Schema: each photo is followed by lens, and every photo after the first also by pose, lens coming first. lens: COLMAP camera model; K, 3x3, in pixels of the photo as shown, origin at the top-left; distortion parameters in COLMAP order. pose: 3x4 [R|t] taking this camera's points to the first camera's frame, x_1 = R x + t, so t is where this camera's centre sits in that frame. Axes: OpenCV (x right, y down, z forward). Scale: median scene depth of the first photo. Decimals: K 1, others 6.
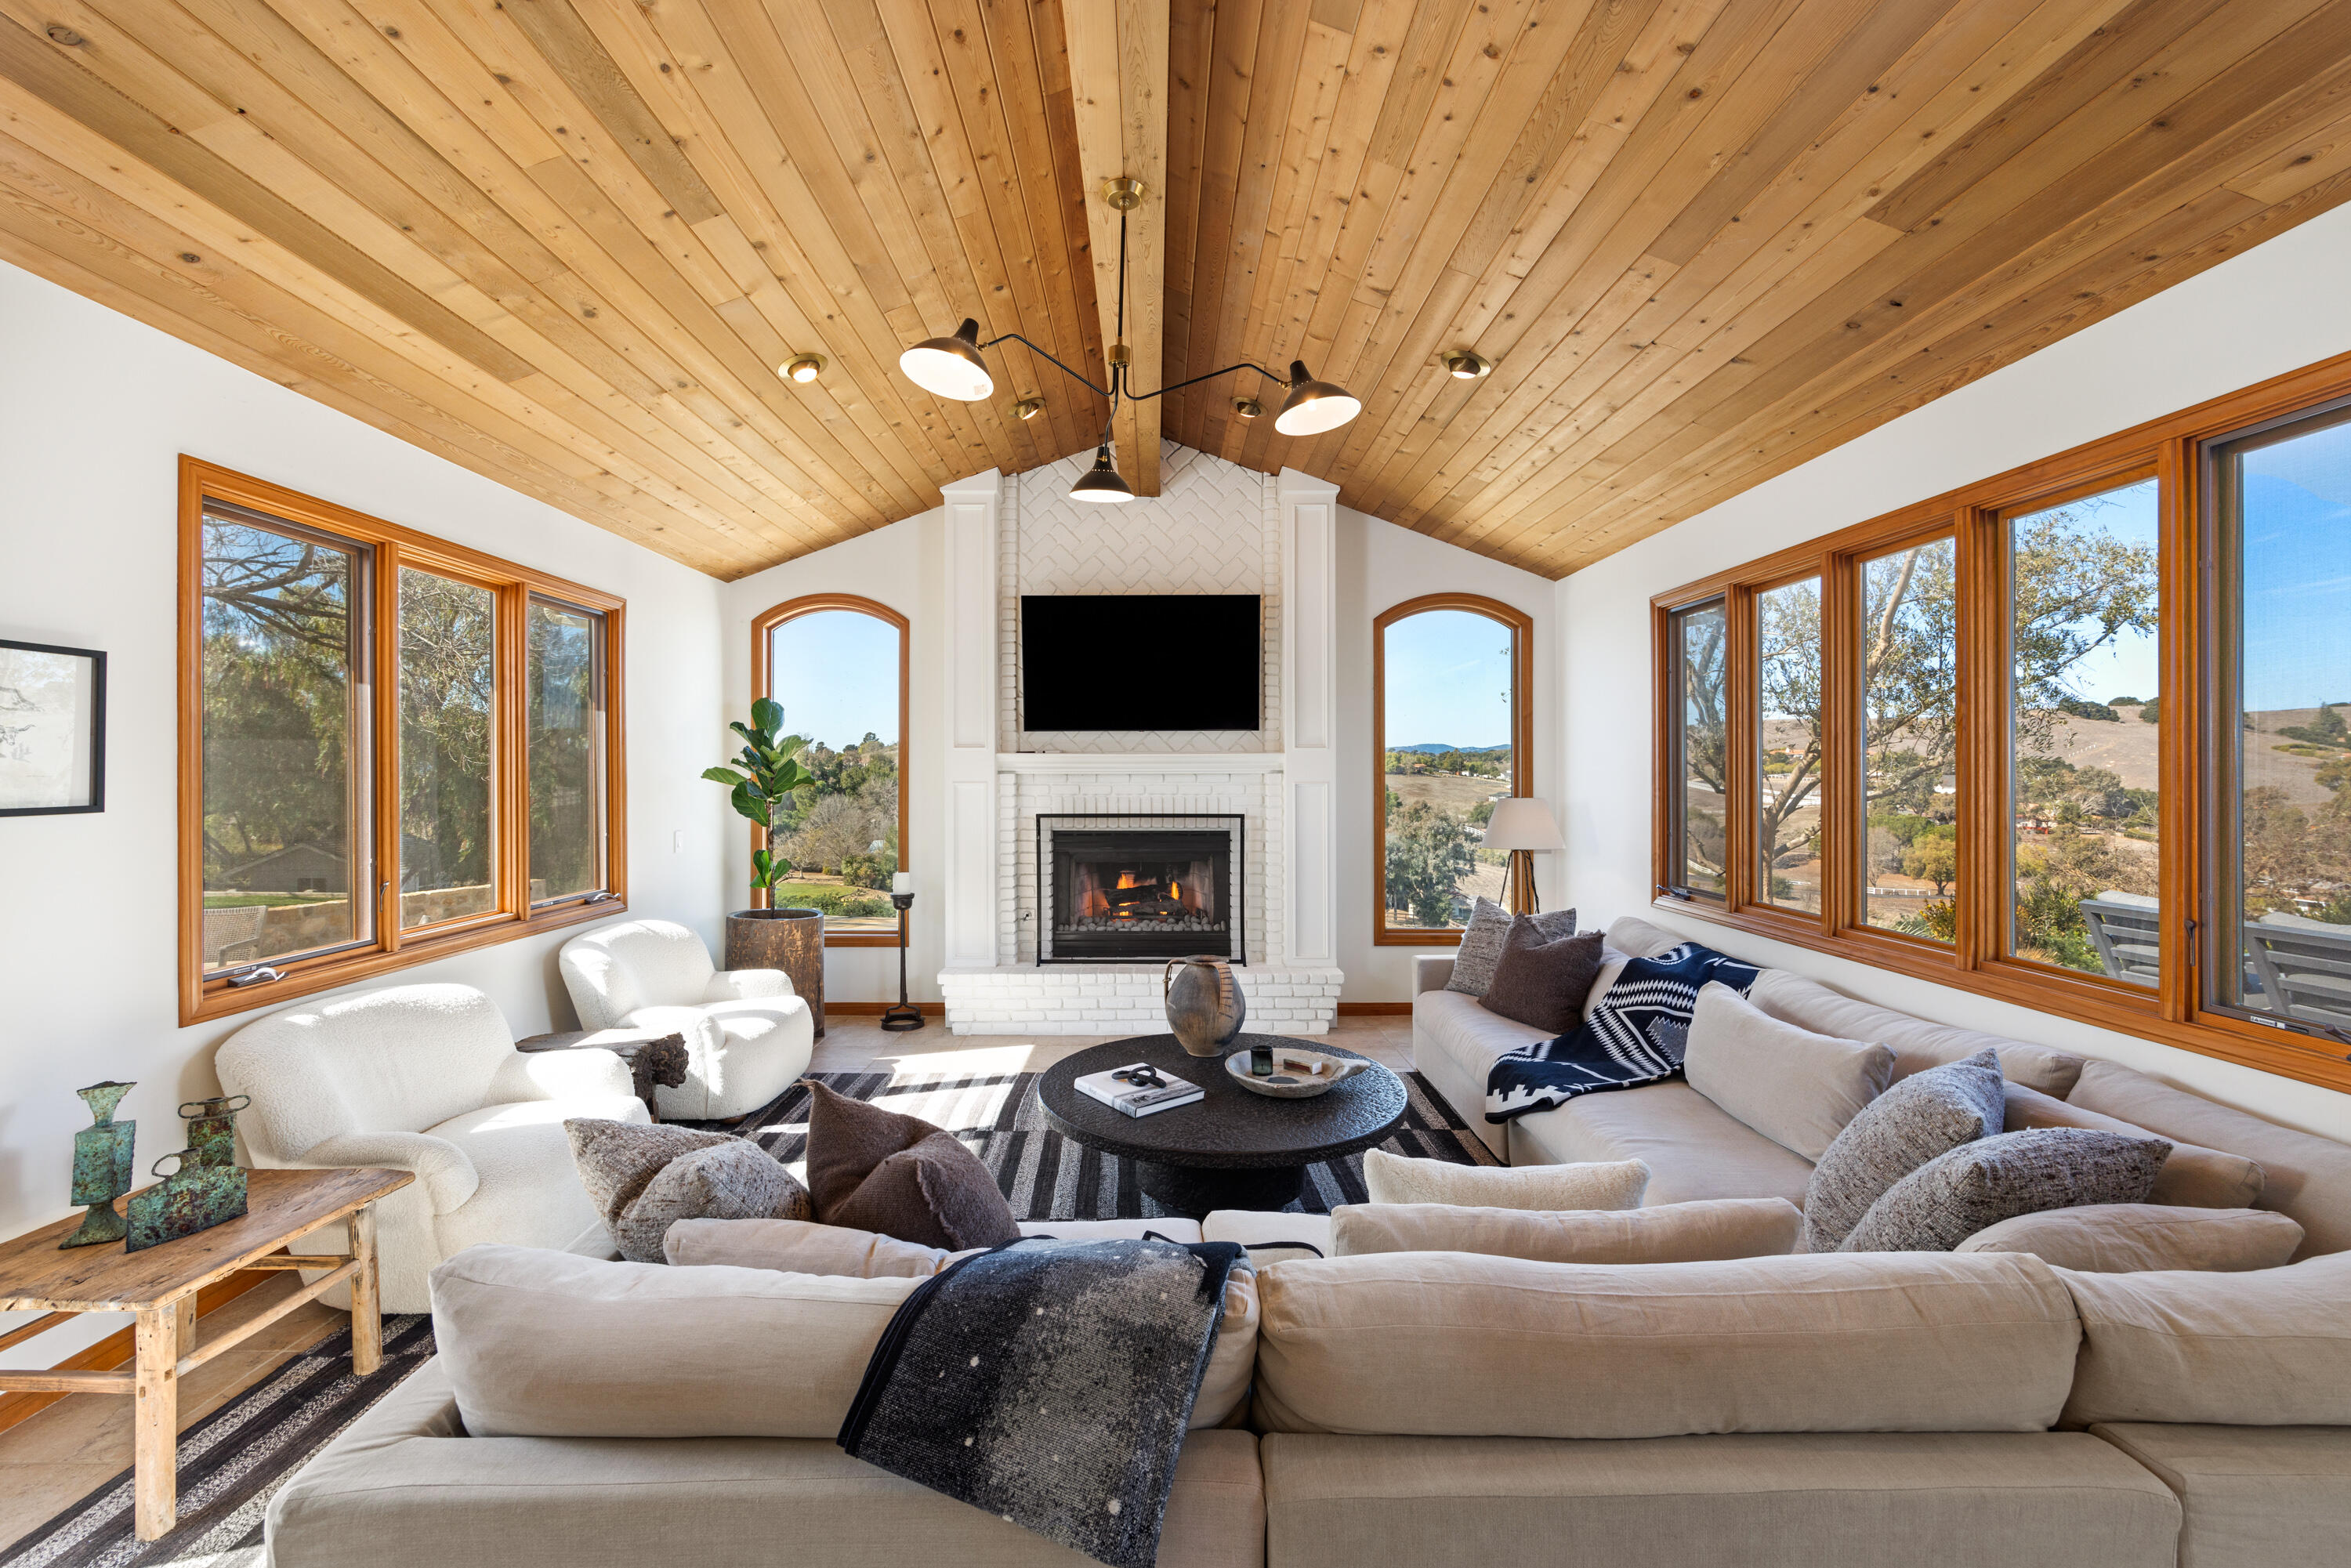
lens RADIAL K [[930.4, 0, 1152.0], [0, 930.4, 772.7], [0, 0, 1]] dist [-0.000325, 0.000473]
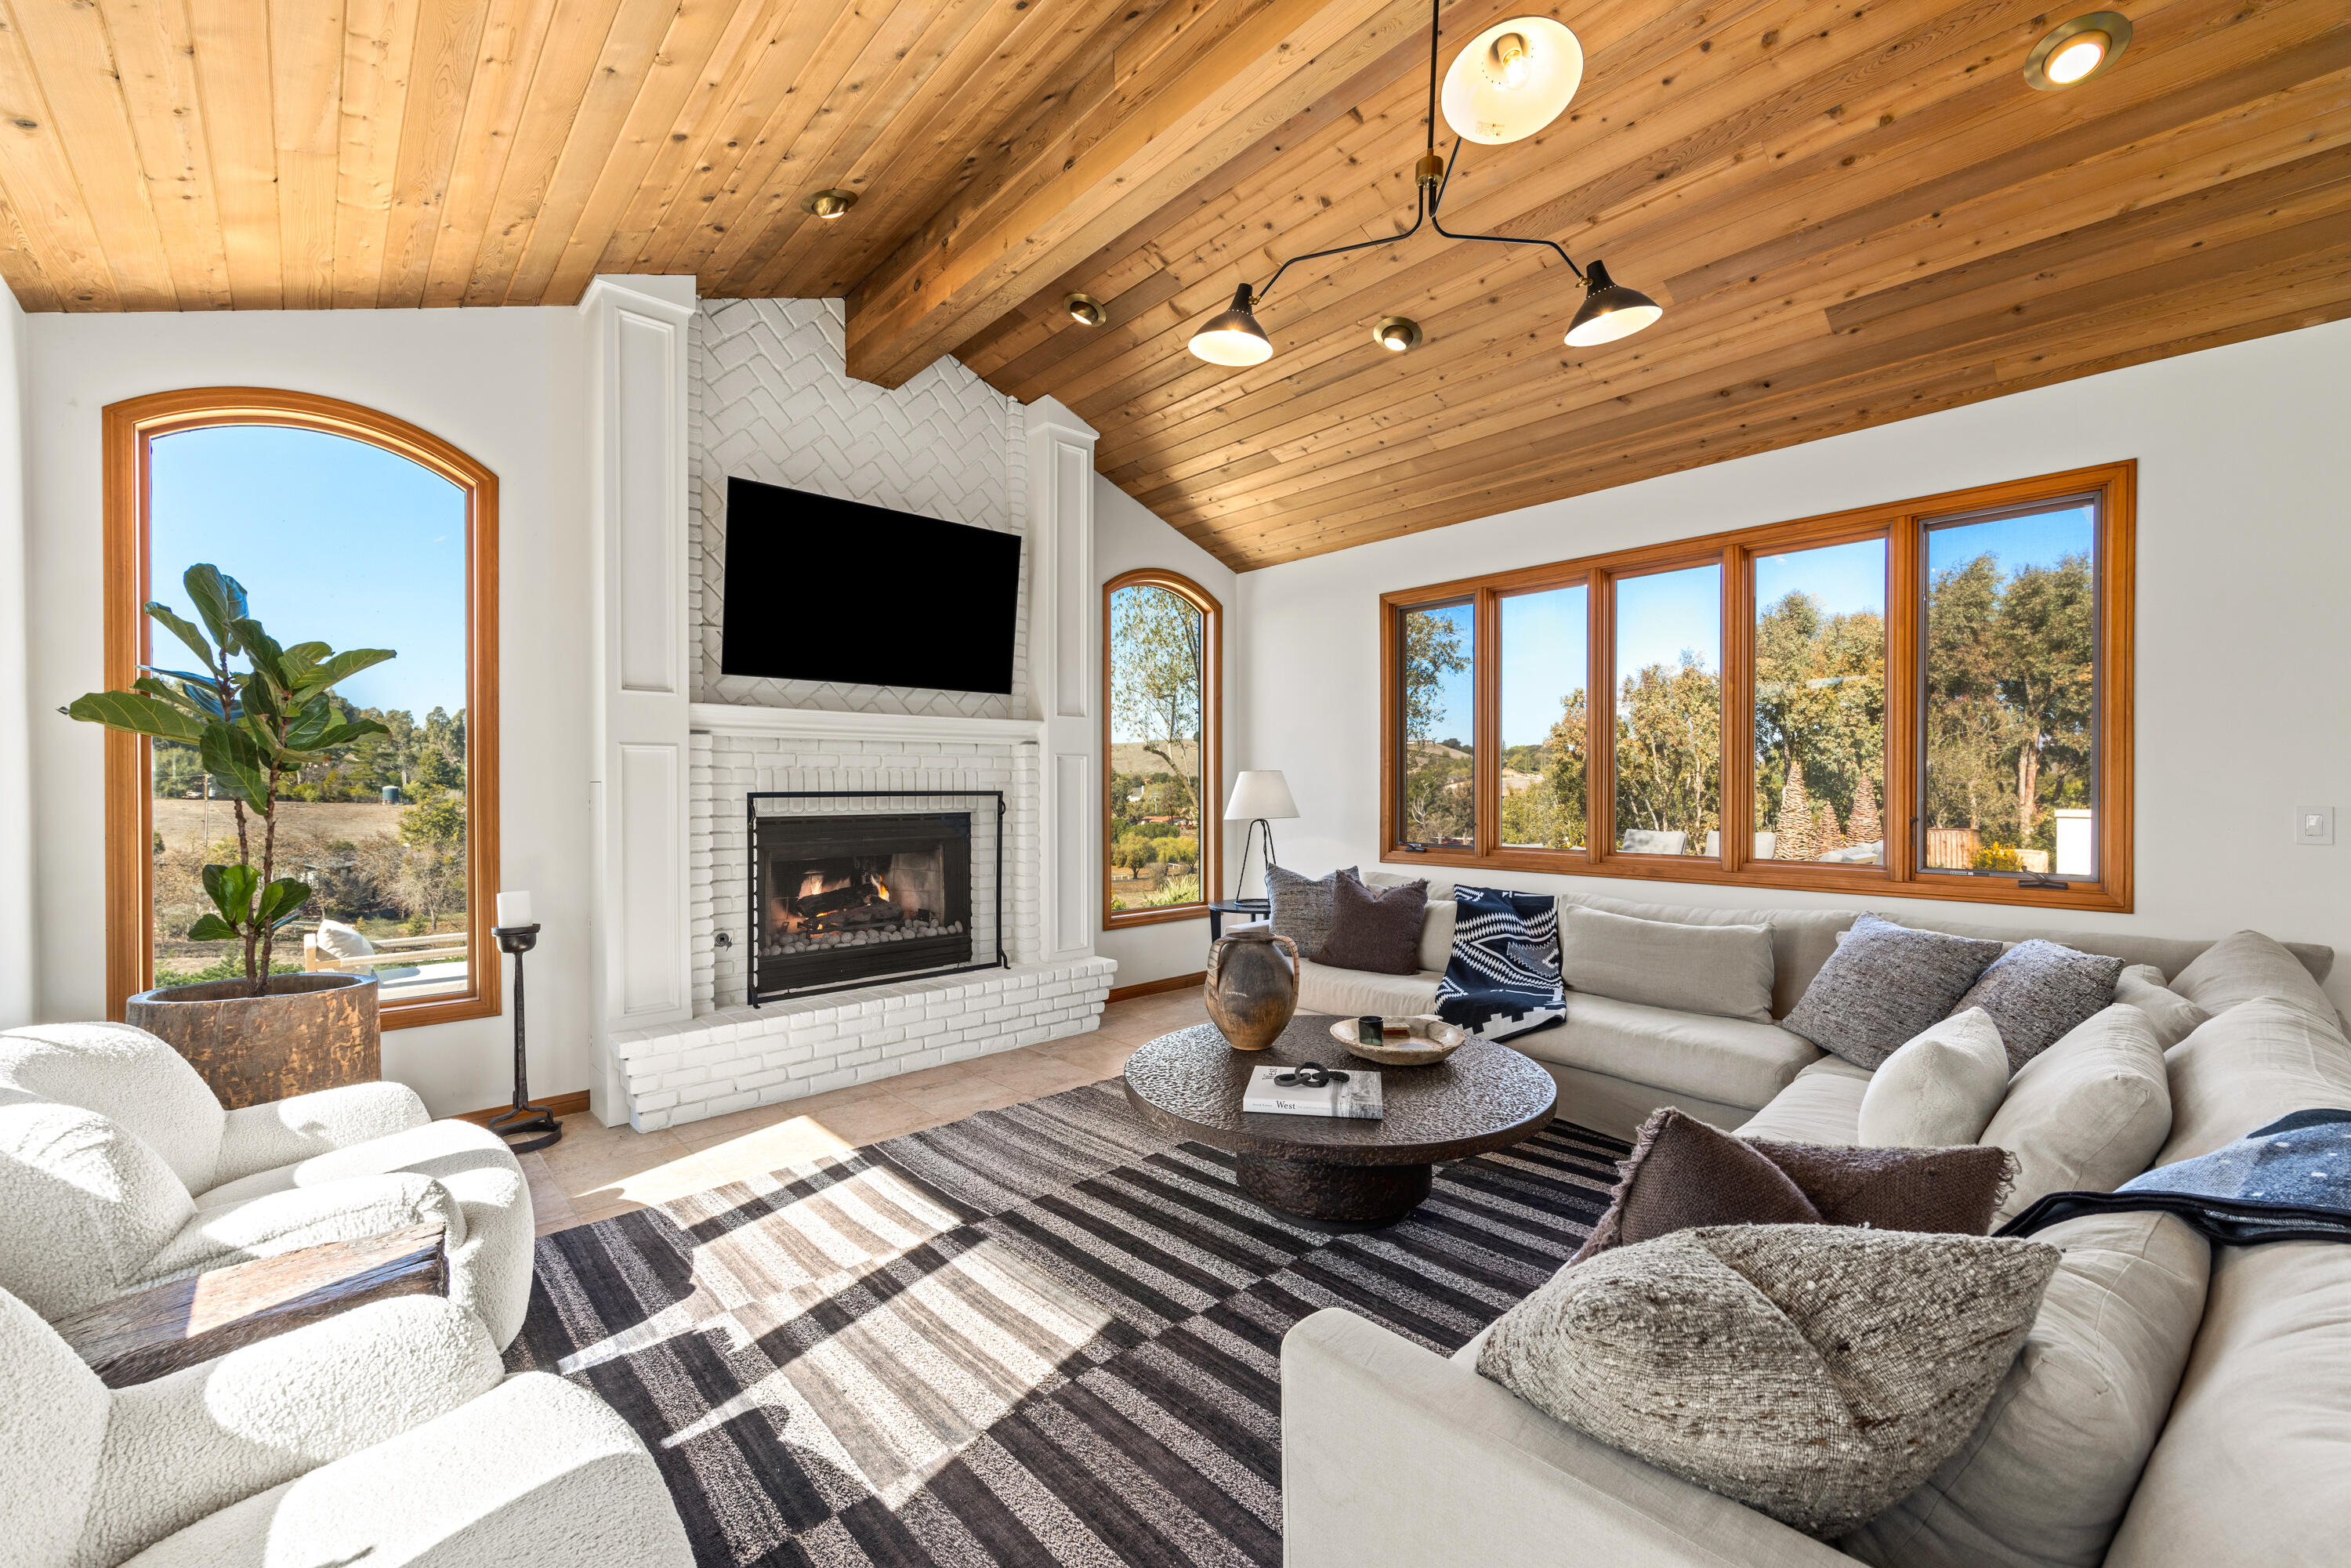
lens RADIAL K [[930.4, 0, 1156.6], [0, 930.4, 787.0], [0, 0, 1]] dist [-0.000325, 0.000473]
pose [[0.739440, -0.003842, 0.673212, -0.370663], [0.003642, 0.999992, 0.001706, 0.040143], [-0.673213, 0.001190, 0.739448, 0.274966]]
